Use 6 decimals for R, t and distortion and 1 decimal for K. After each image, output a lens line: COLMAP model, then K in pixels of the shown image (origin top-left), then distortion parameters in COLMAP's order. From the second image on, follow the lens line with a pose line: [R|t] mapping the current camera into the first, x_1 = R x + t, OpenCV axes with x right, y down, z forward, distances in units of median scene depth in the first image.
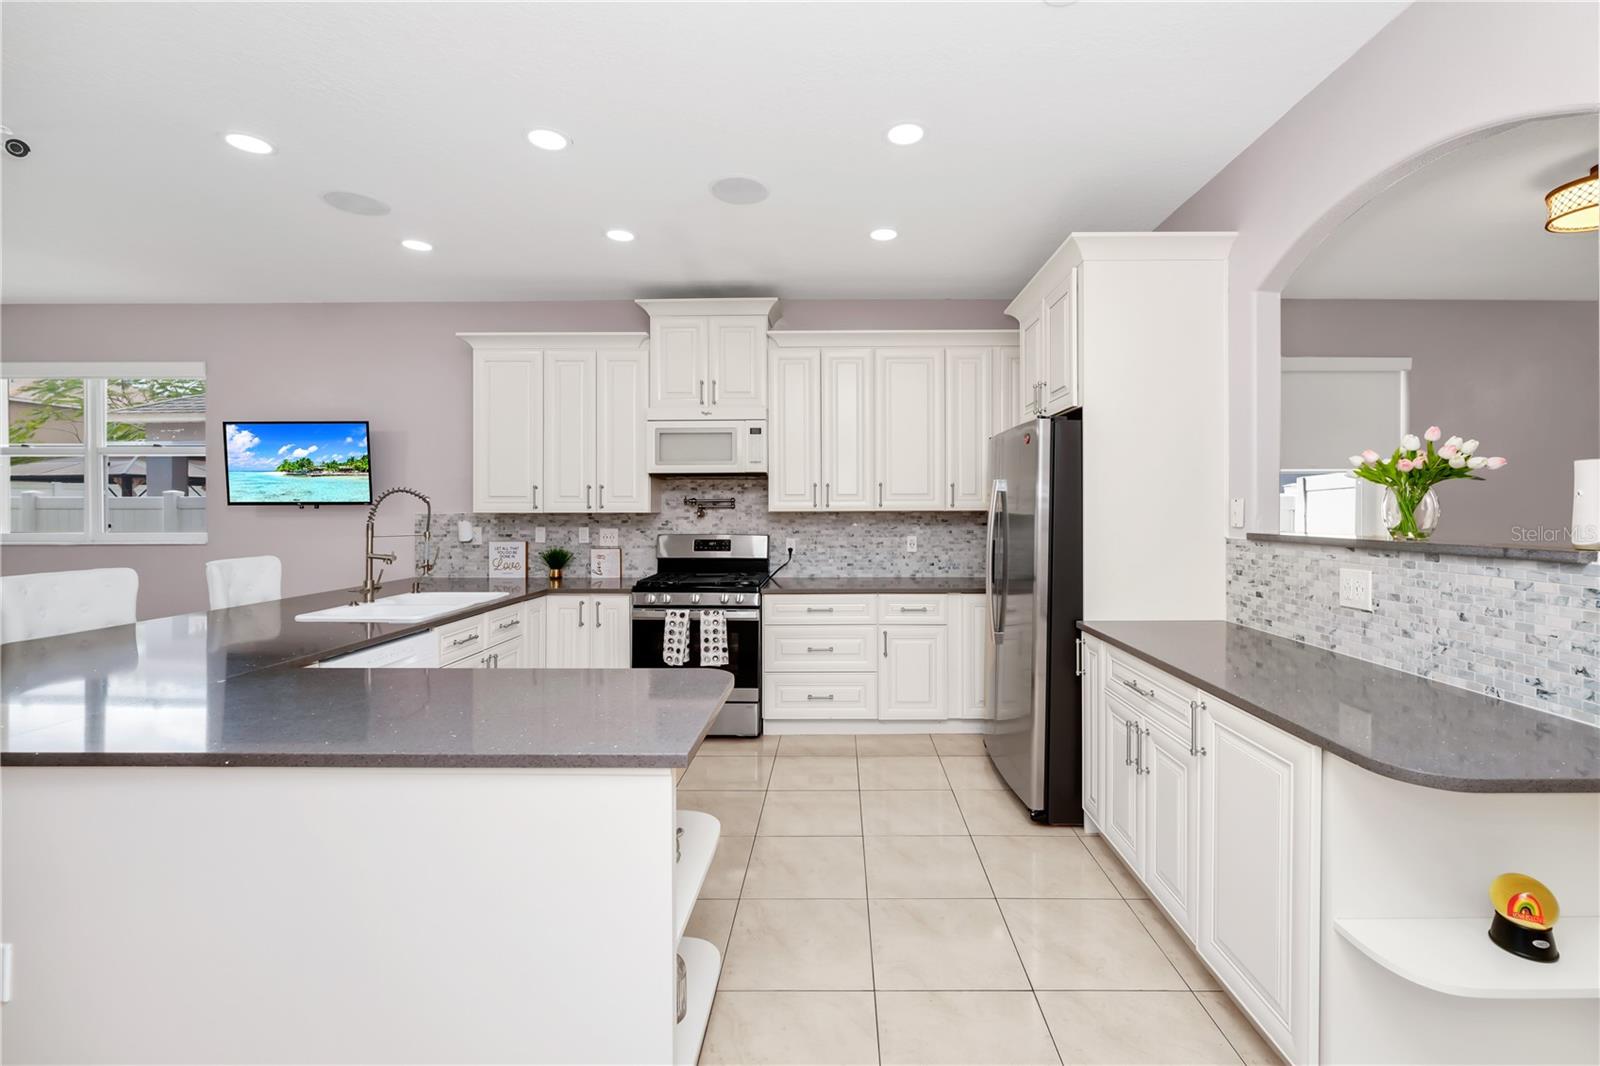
lens RADIAL K [[686.1, 0, 837.5], [0, 686.1, 510.9], [0, 0, 1]] dist [-0.001981, -0.000002]
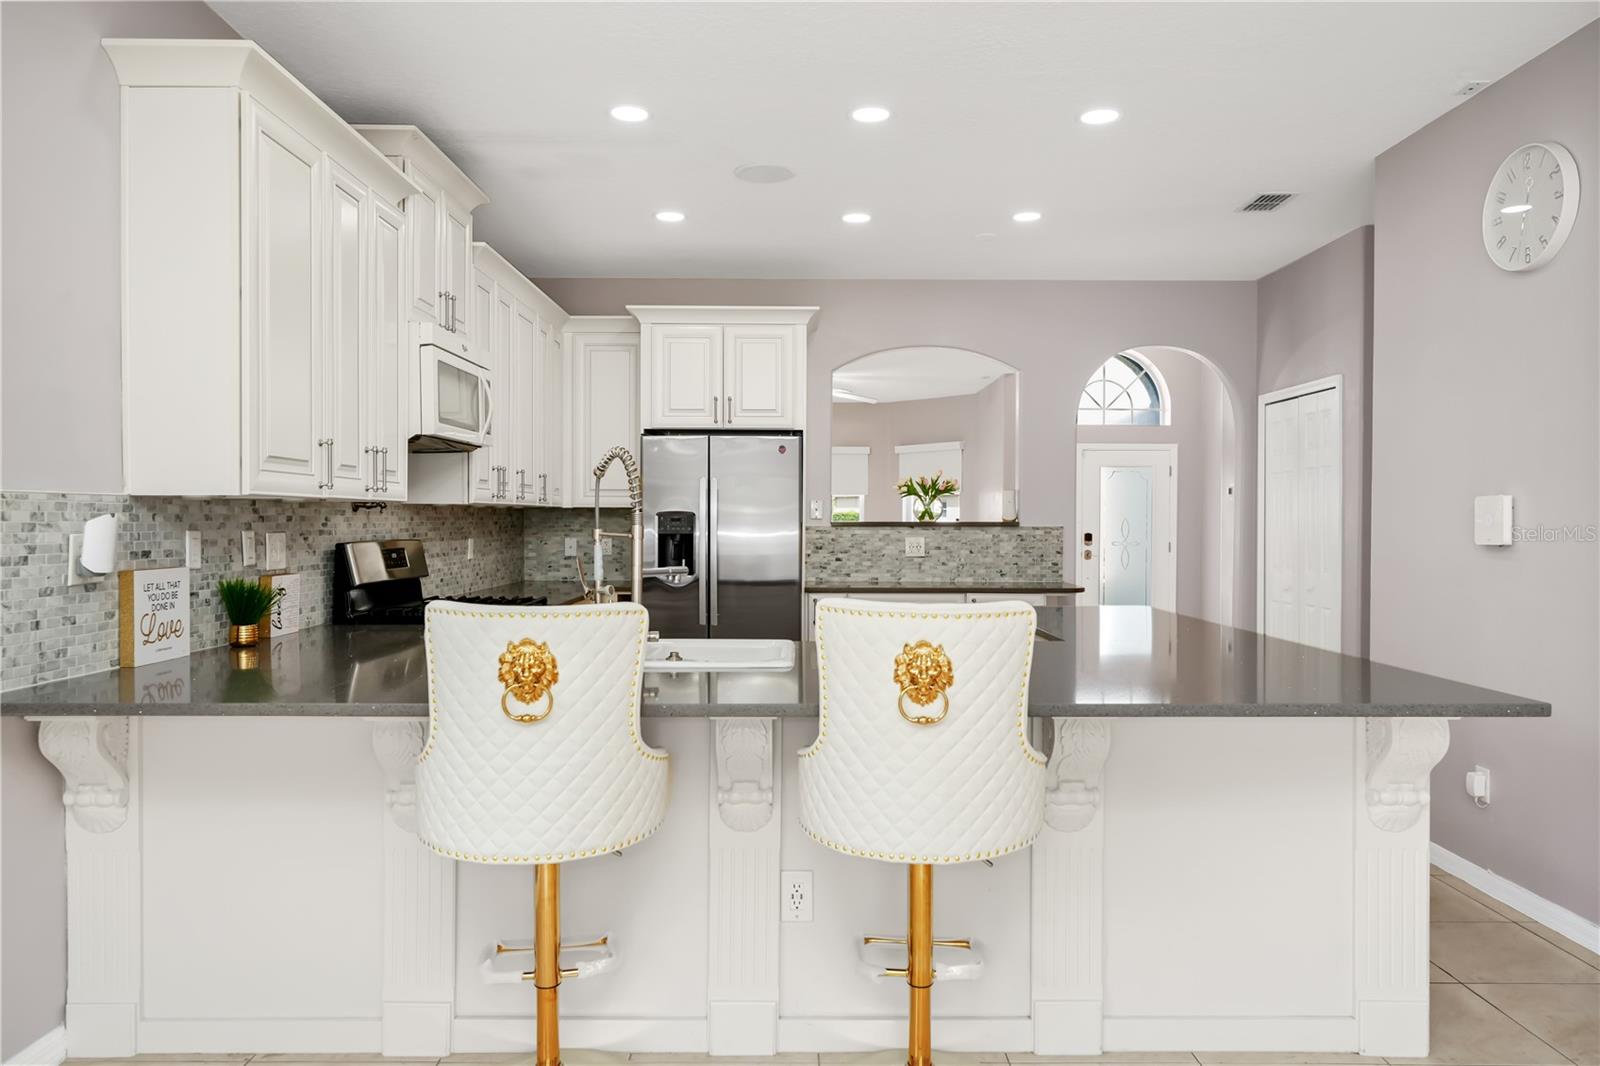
lens RADIAL K [[1037.1, 0, 800.0], [0, 1037.1, 533.0], [0, 0, 1]] dist [0.000303, 0.000600]
pose [[0.000759, -0.010965, 0.999940, -1.138704], [0.002977, 0.999935, 0.010962, 0.020095], [-0.999995, 0.002969, 0.000791, 0.673267]]
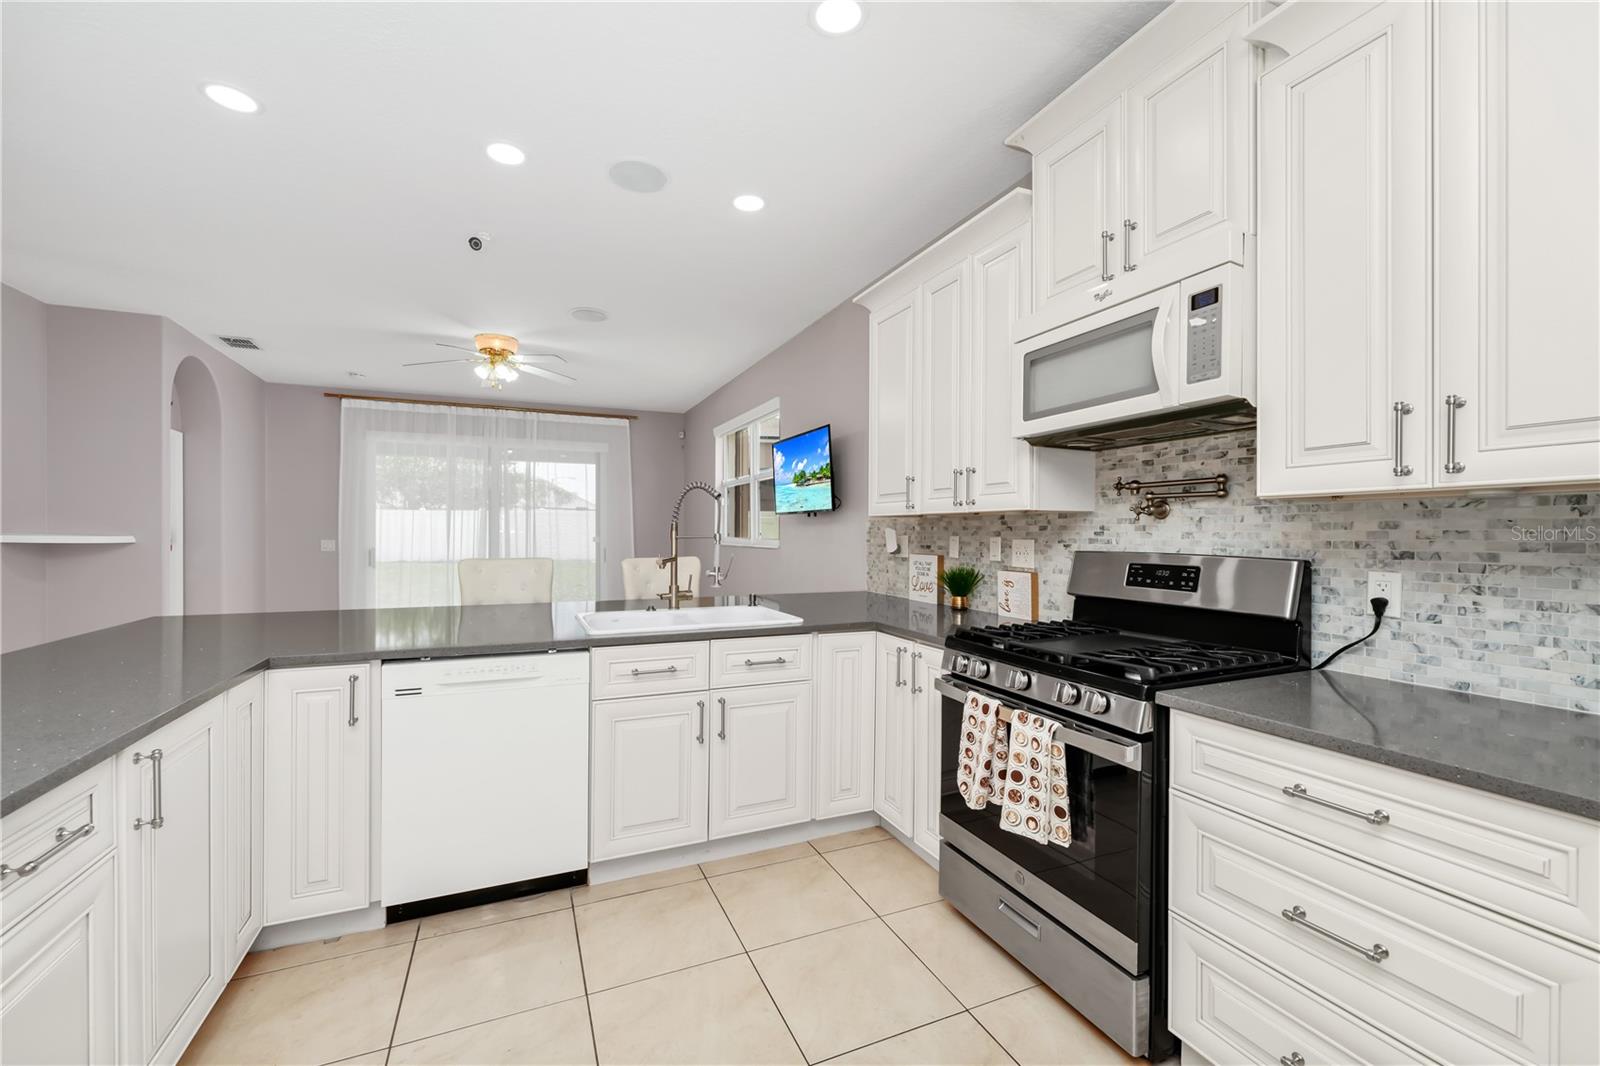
lens RADIAL K [[648.5, 0, 791.5], [0, 648.5, 535.2], [0, 0, 1]] dist [-0.001609, -0.000199]
pose [[0.392268, 0.005868, -0.919832, 0.134444], [-0.007716, 0.999965, 0.003088, 0.023297], [0.919819, 0.005886, 0.392300, 0.615676]]
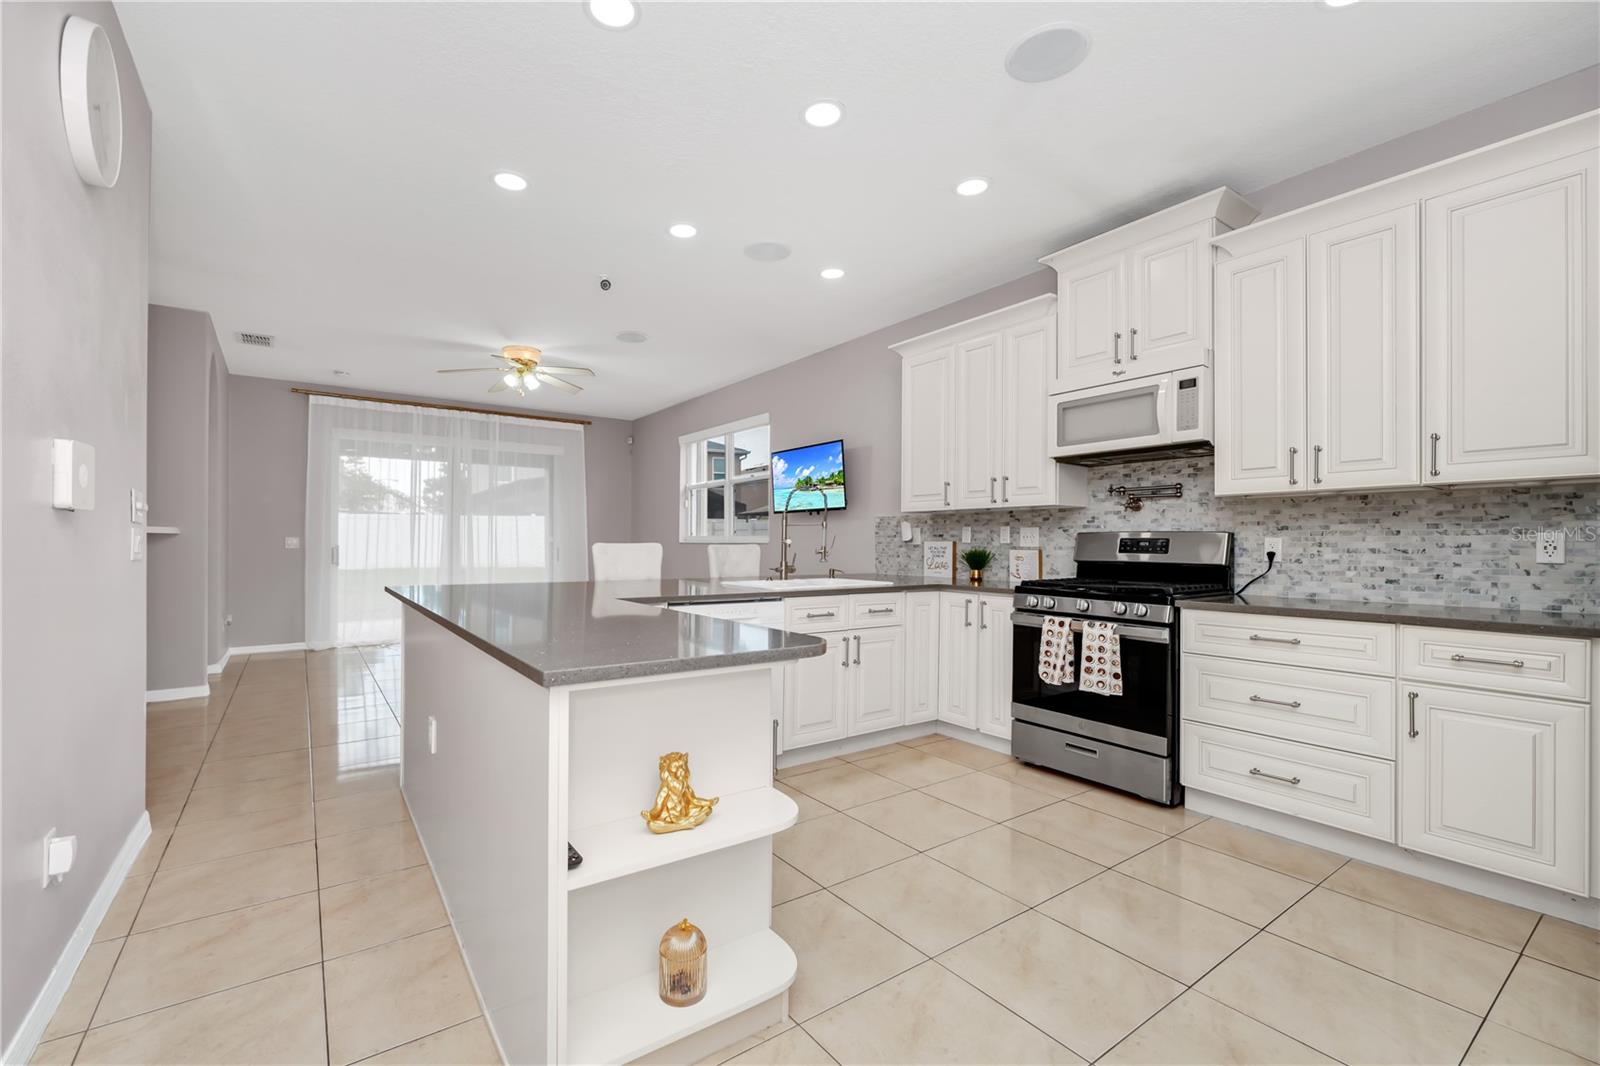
lens RADIAL K [[673.0, 0, 757.1], [0, 673.0, 541.5], [0, 0, 1]] dist [-0.003306, 0.000412]
pose [[0.562400, 0.001233, -0.826864, 0.205406], [-0.009323, 0.999945, -0.004849, 0.055480], [0.826813, 0.010436, 0.562380, 0.228641]]
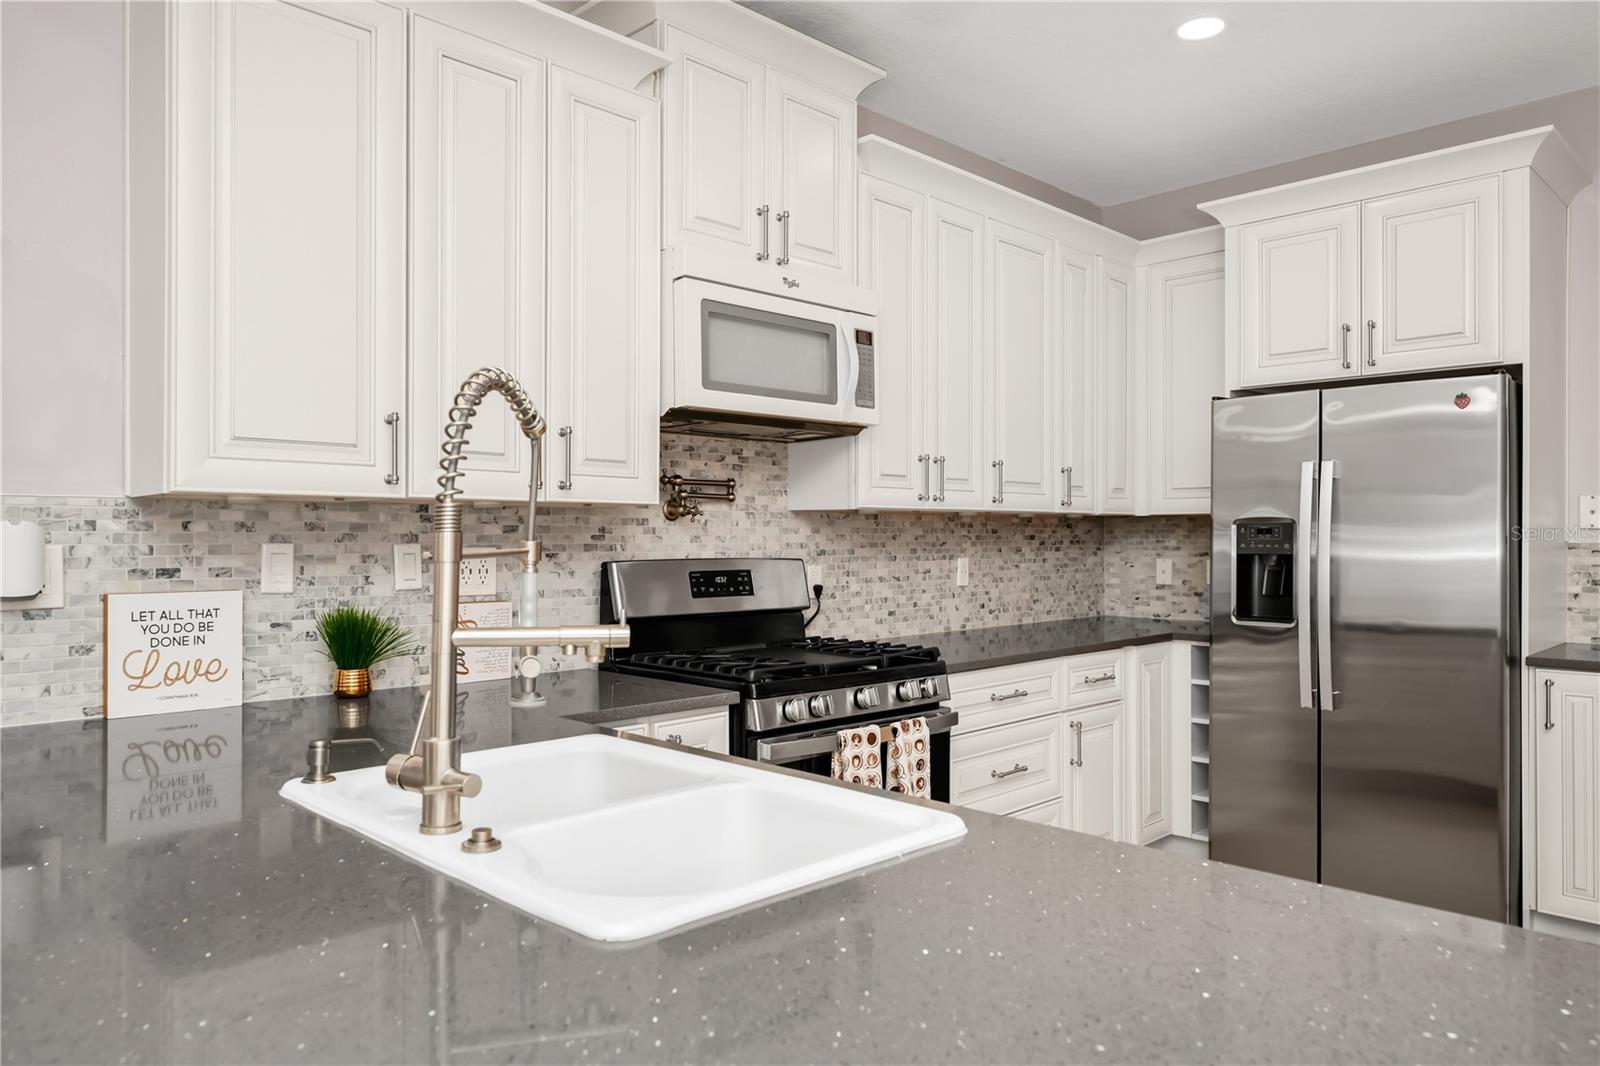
lens RADIAL K [[1070.4, 0, 819.6], [0, 1070.4, 533.8], [0, 0, 1]] dist [-0.002191, 0.001918]
pose [[0.699397, 0.003503, 0.714724, -0.658367], [0.003040, 0.999964, -0.007876, 0.025072], [-0.714727, 0.007681, 0.699362, 0.494558]]
